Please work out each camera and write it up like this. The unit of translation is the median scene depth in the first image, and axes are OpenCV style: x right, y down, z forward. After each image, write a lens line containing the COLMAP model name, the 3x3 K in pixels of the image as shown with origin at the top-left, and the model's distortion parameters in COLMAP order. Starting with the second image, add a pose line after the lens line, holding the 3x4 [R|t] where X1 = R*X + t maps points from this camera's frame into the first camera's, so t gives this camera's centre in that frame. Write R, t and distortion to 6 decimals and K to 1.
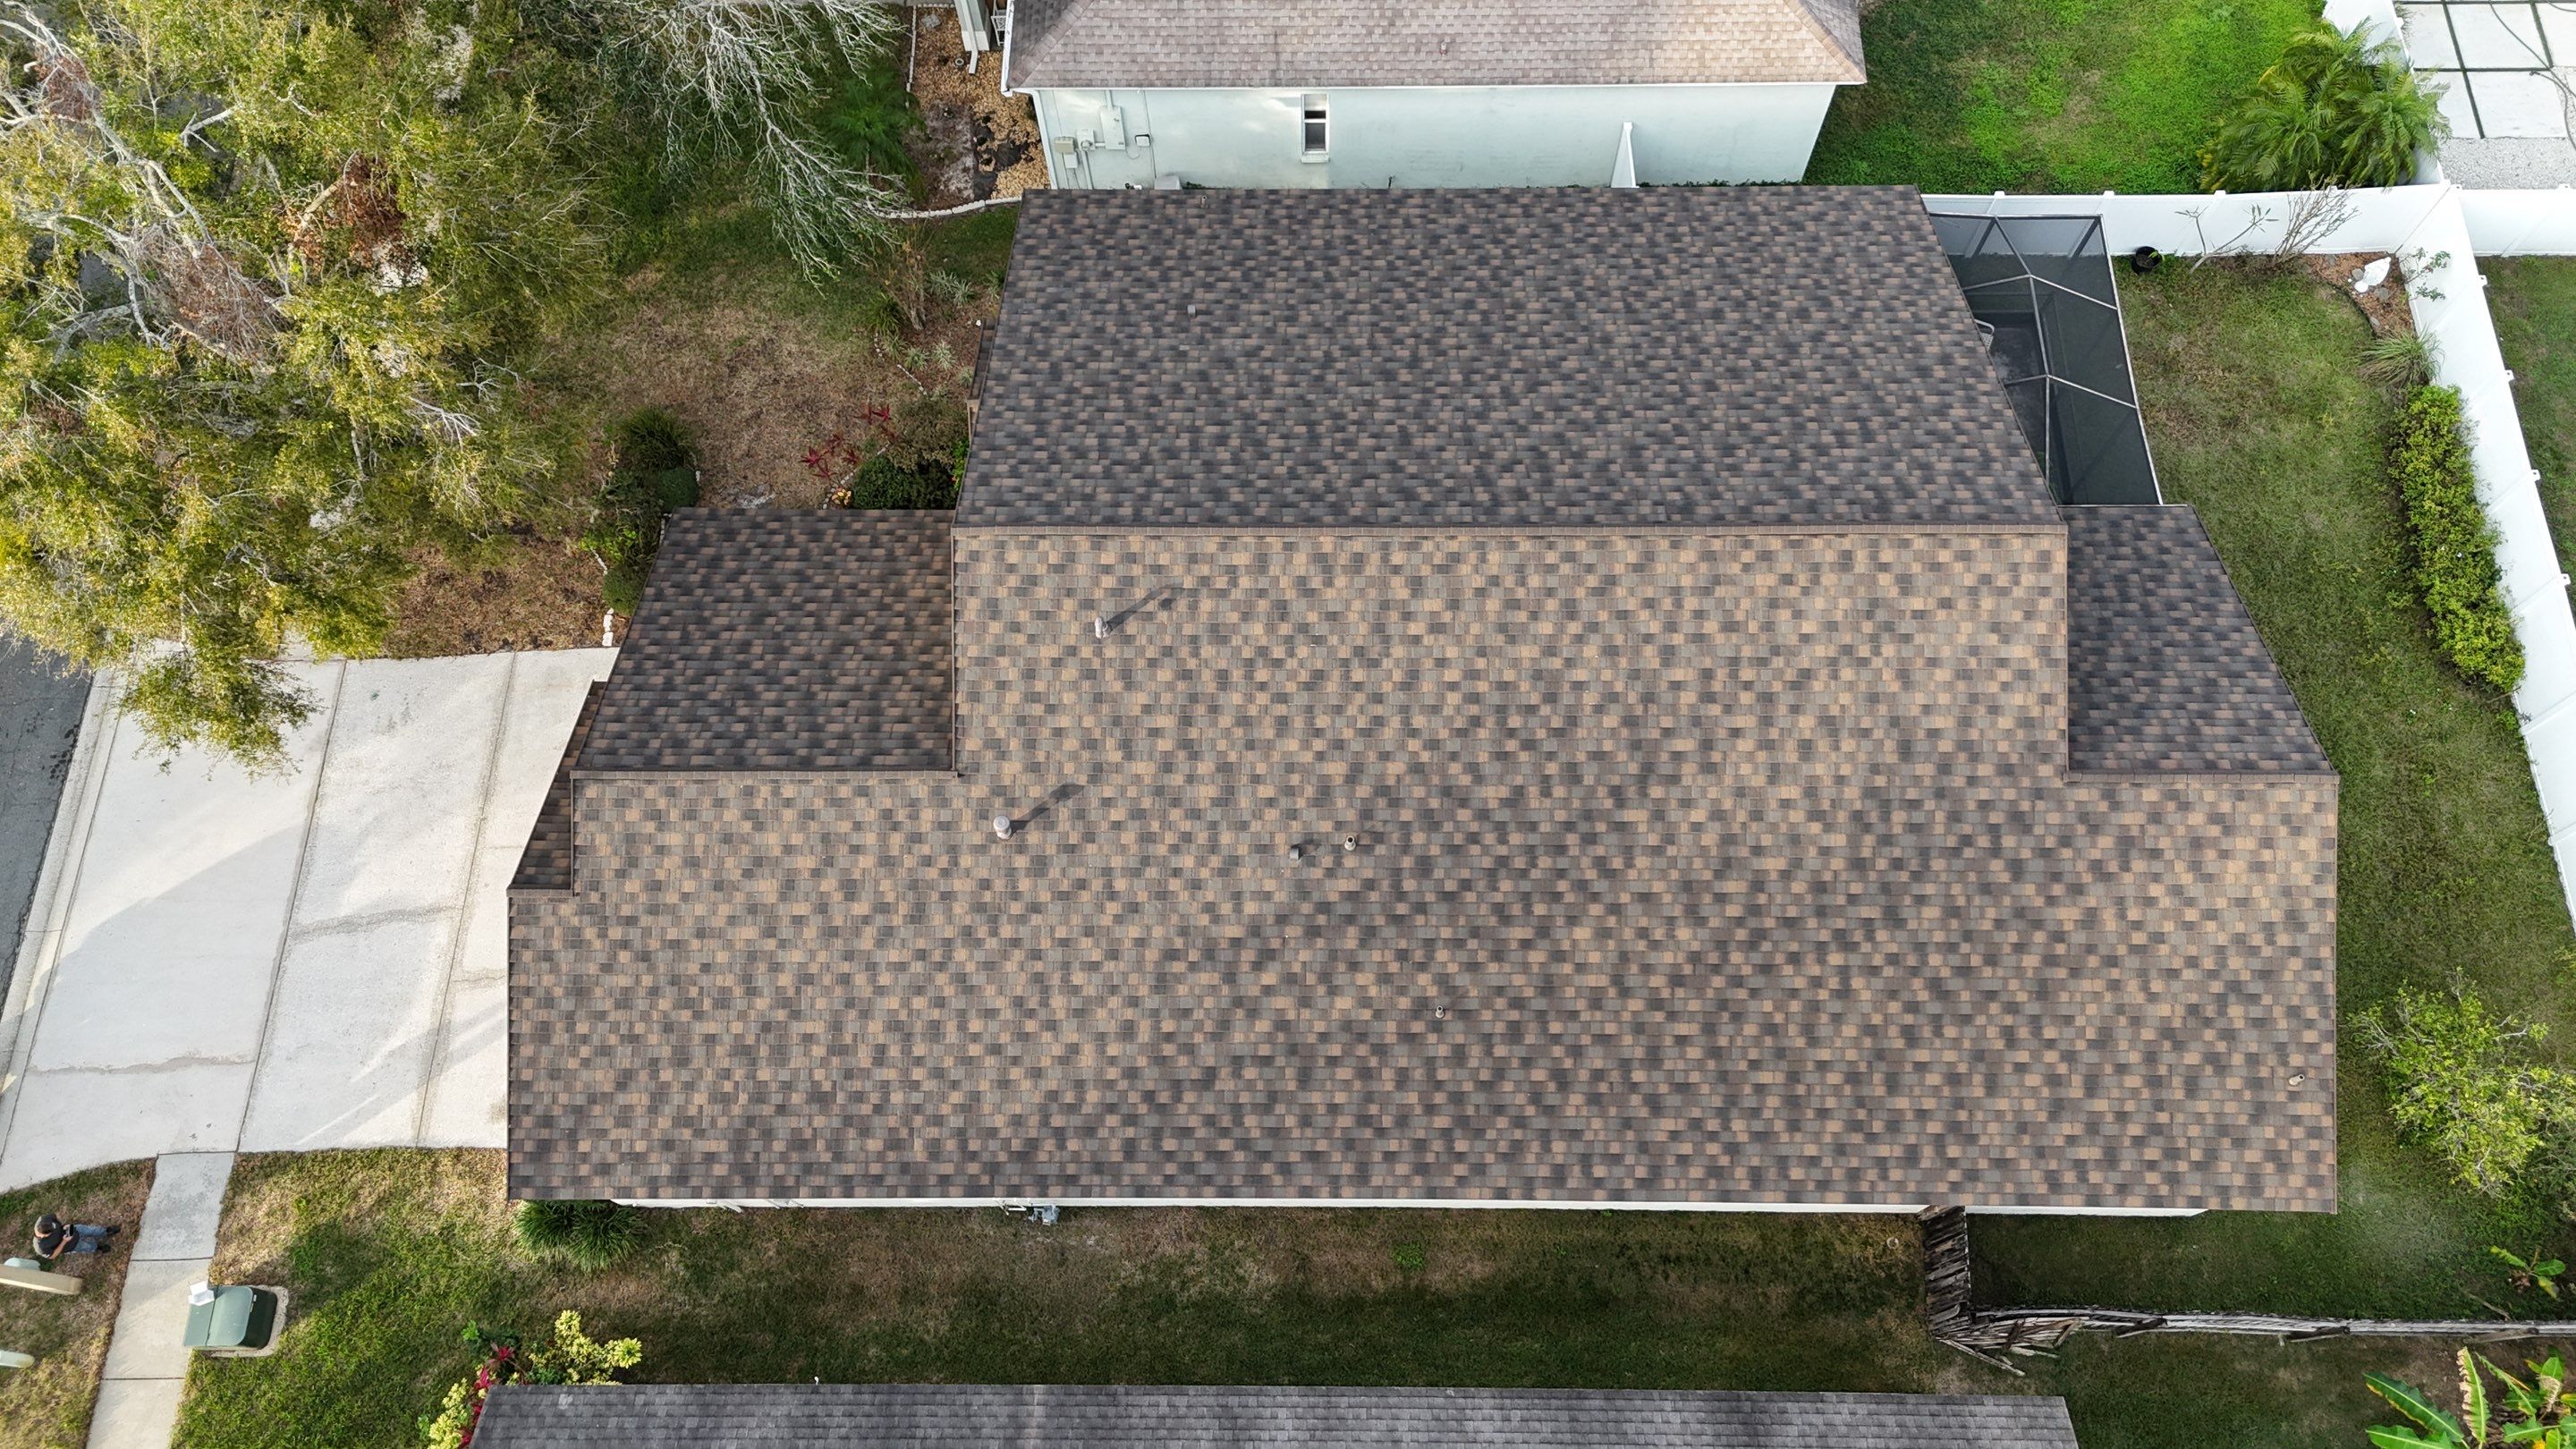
lens RADIAL K [[1890.5, 0, 1283.3], [0, 1890.5, 713.5], [0, 0, 1]] dist [0.078718, -0.090041]
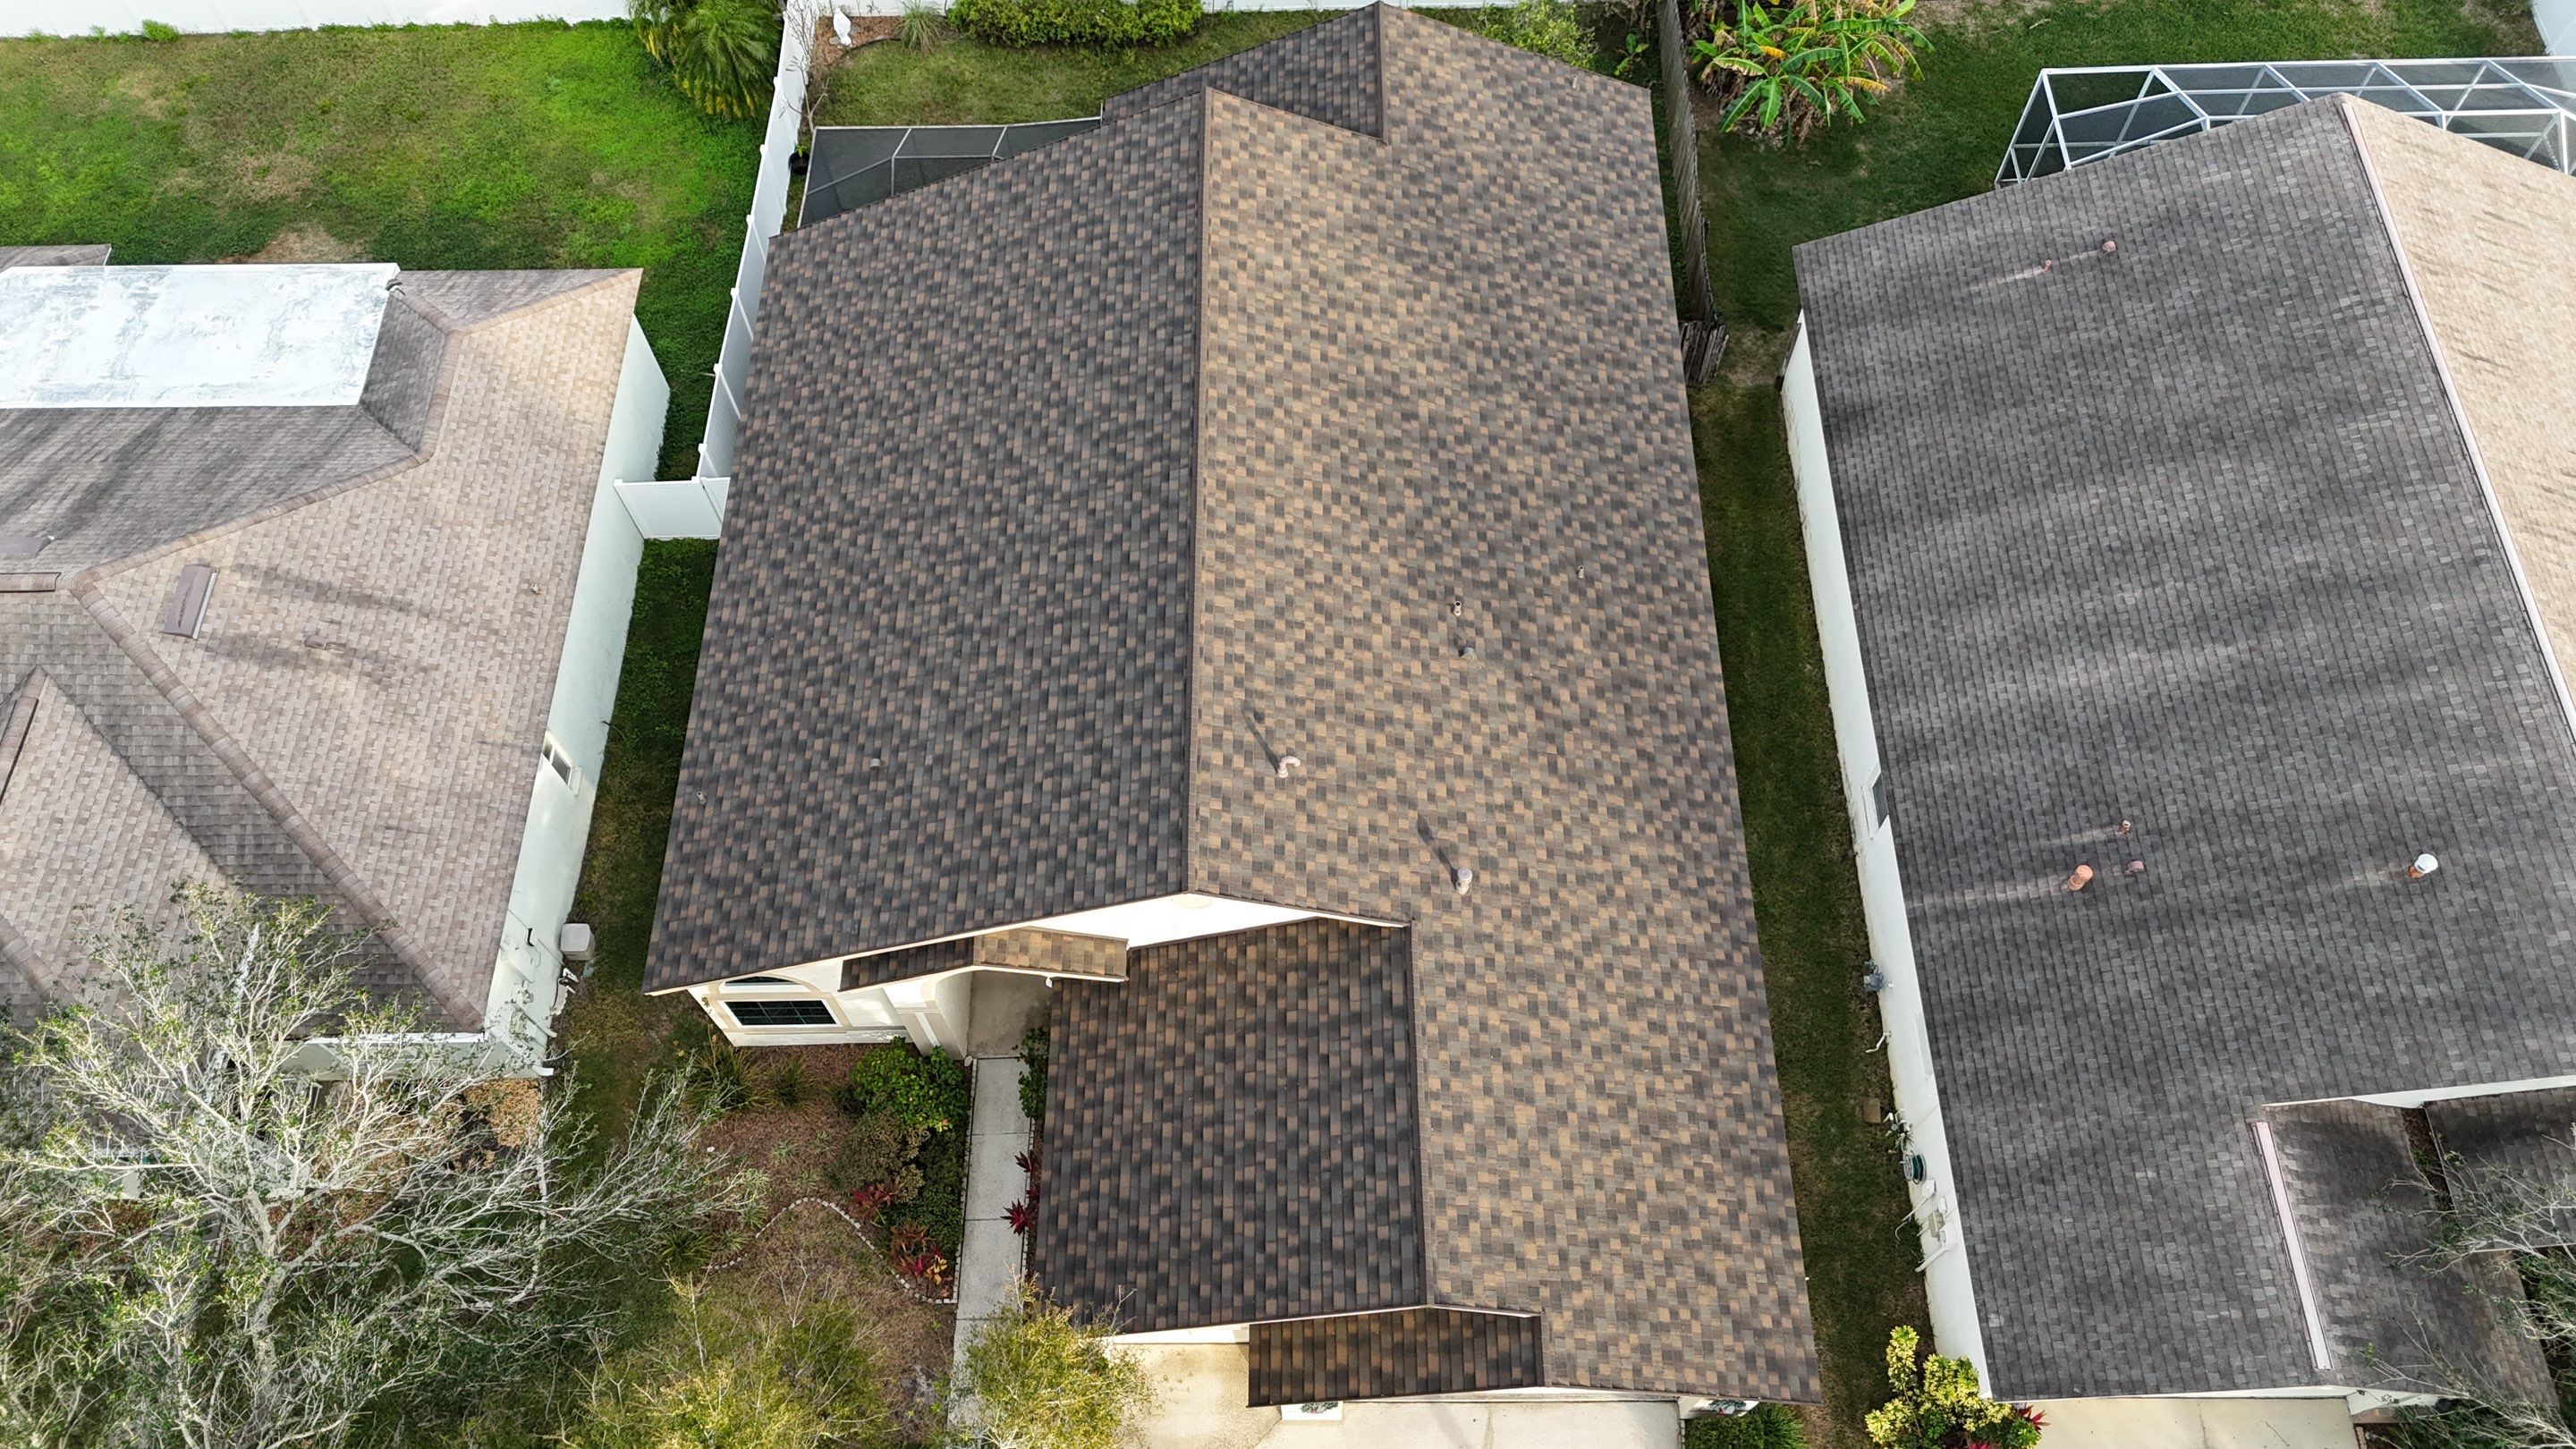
lens RADIAL K [[1890.5, 0, 1289.5], [0, 1890.5, 721.9], [0, 0, 1]] dist [0.078718, -0.090041]
pose [[-0.010981, -0.868911, 0.494847, -0.584767], [0.927519, 0.176054, 0.329719, -0.388202], [-0.373616, 0.462600, 0.803998, 0.147734]]
